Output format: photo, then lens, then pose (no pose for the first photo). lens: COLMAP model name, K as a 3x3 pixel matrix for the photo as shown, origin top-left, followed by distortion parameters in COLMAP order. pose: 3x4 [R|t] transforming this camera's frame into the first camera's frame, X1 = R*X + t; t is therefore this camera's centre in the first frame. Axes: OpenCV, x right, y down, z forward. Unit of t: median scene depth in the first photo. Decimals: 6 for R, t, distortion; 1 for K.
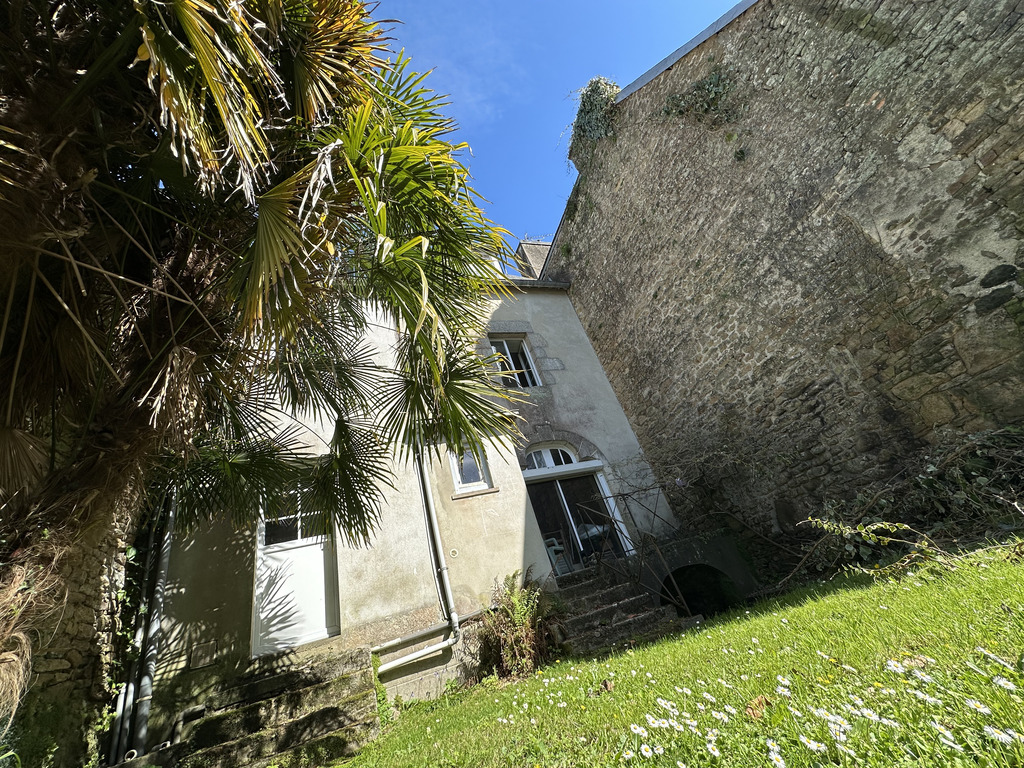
lens RADIAL K [[409.7, 0, 511.6], [0, 409.7, 384.1], [0, 0, 1]] dist [-0.002660, 0.000074]
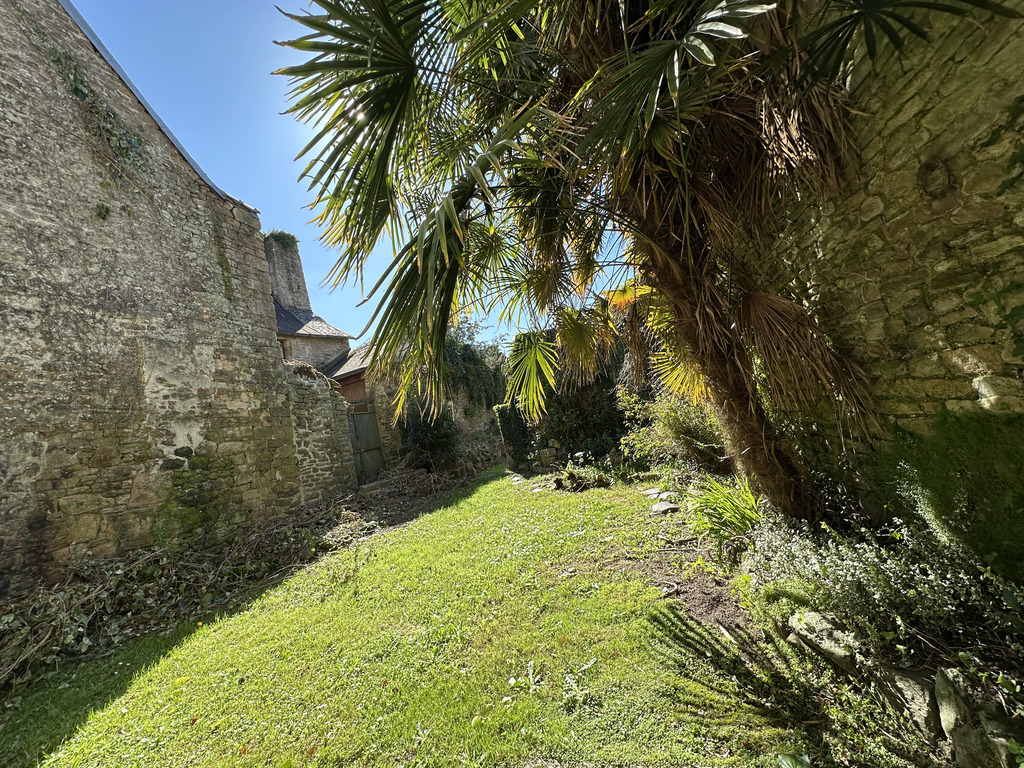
lens RADIAL K [[409.7, 0, 510.3], [0, 409.7, 383.7], [0, 0, 1]] dist [-0.002660, 0.000074]
pose [[-0.733618, 0.473314, 0.487625, -0.531896], [0.053884, 0.755815, -0.652565, 0.547138], [-0.677423, -0.452458, -0.579983, 1.031877]]
